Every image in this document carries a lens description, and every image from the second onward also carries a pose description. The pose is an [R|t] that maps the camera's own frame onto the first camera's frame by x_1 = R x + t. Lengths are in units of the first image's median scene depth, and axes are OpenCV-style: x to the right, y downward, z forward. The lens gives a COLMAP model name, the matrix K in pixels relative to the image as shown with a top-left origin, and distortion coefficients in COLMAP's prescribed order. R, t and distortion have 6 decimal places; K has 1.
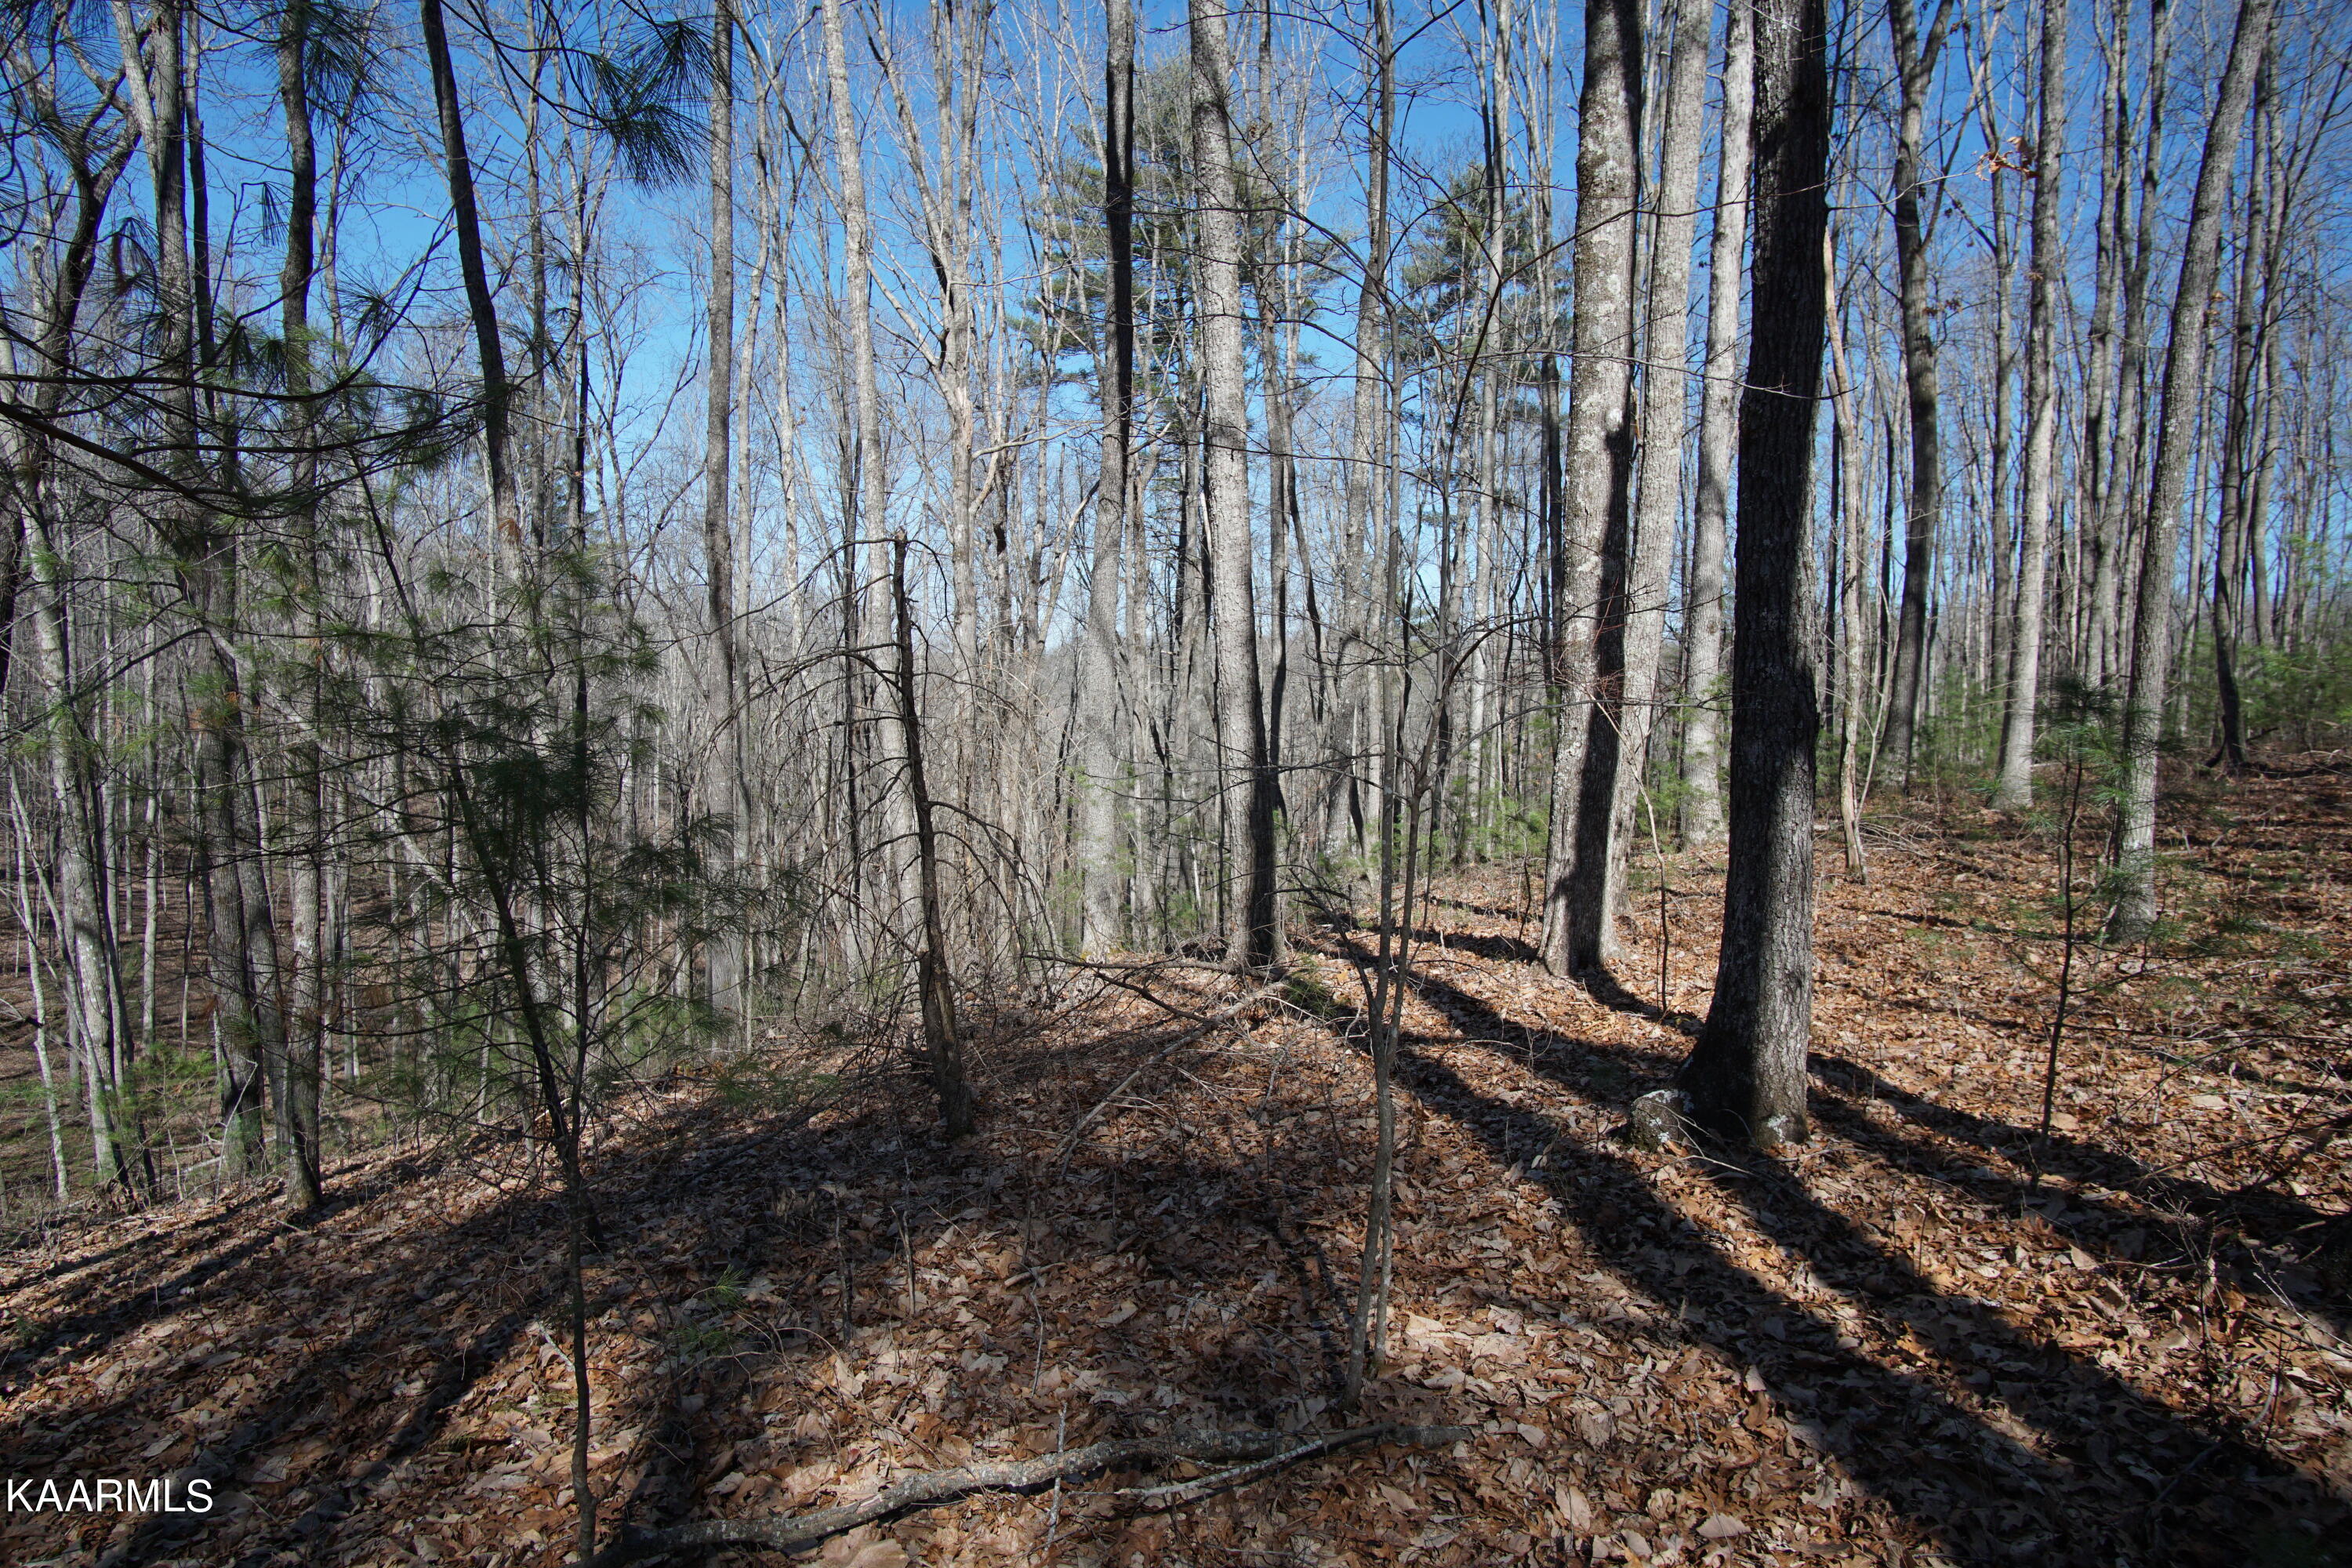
lens RADIAL K [[1262.3, 0, 1175.9], [0, 1262.3, 770.1], [0, 0, 1]] dist [-0.034778, 0.010268]
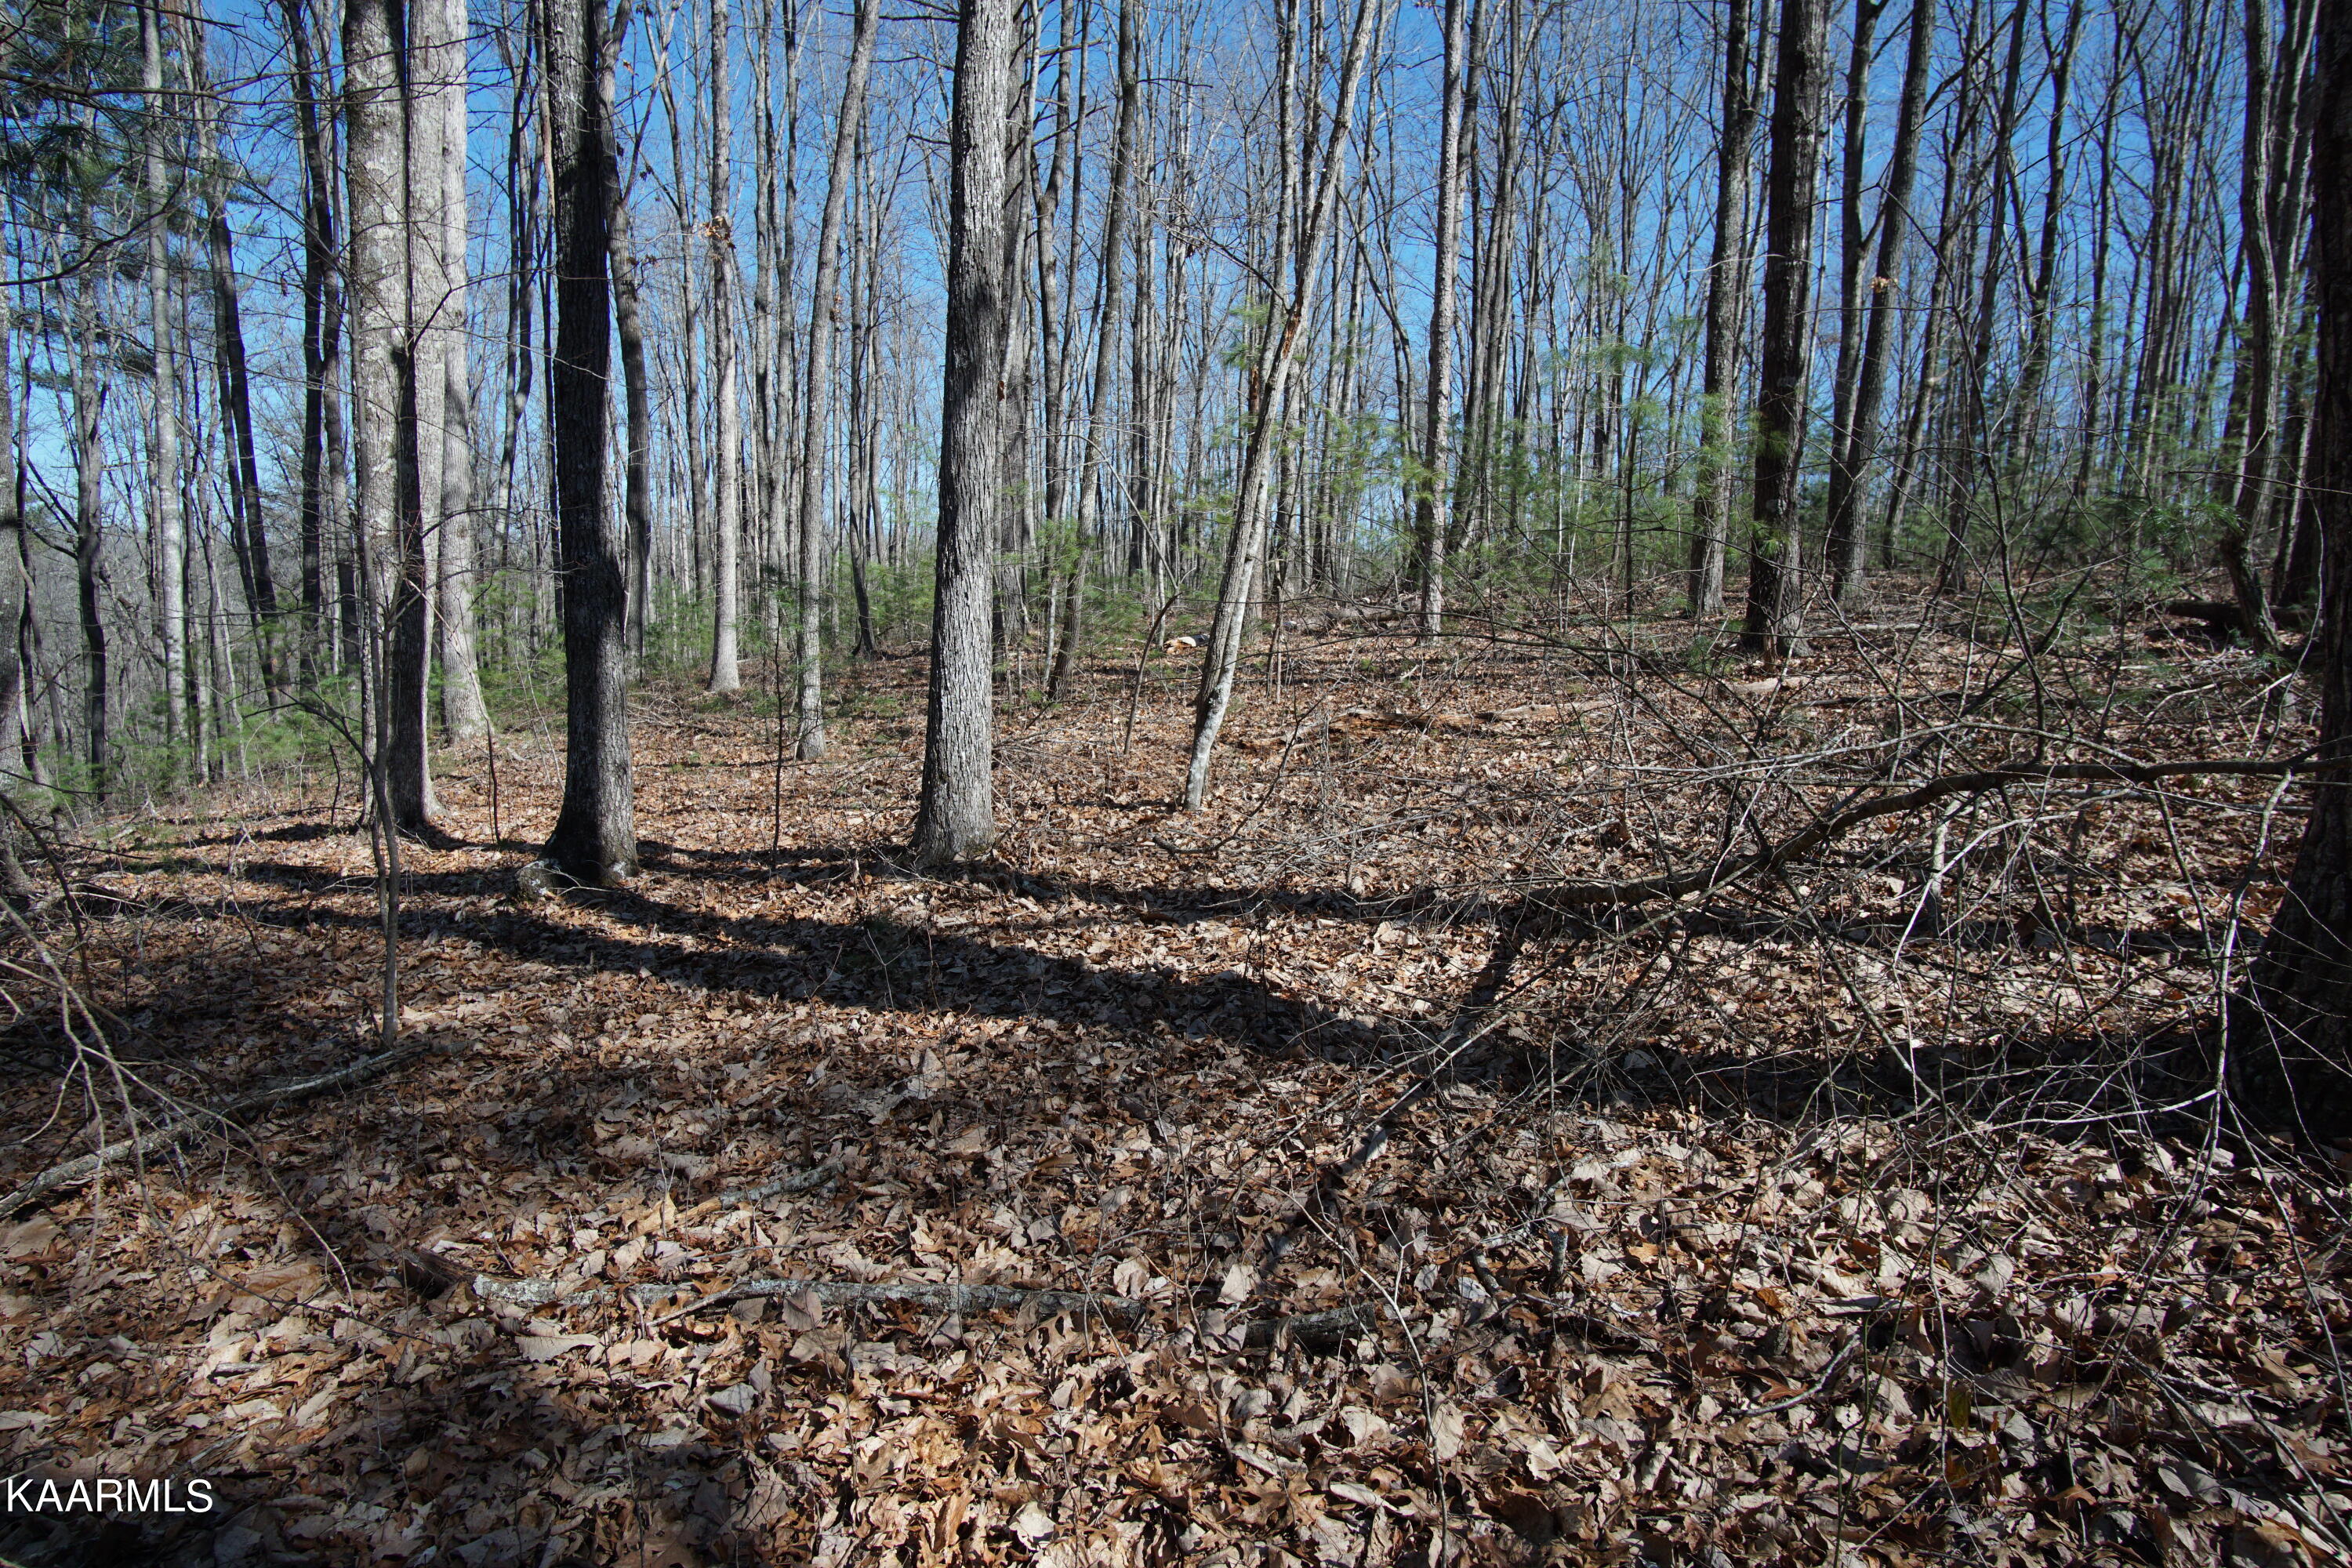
lens RADIAL K [[1262.3, 0, 1175.9], [0, 1262.3, 770.1], [0, 0, 1]] dist [-0.034778, 0.010268]
pose [[0.587339, -0.095886, 0.803641, -0.071048], [0.041084, 0.995209, 0.088717, 0.014815], [-0.808298, -0.019091, 0.588464, -0.090894]]
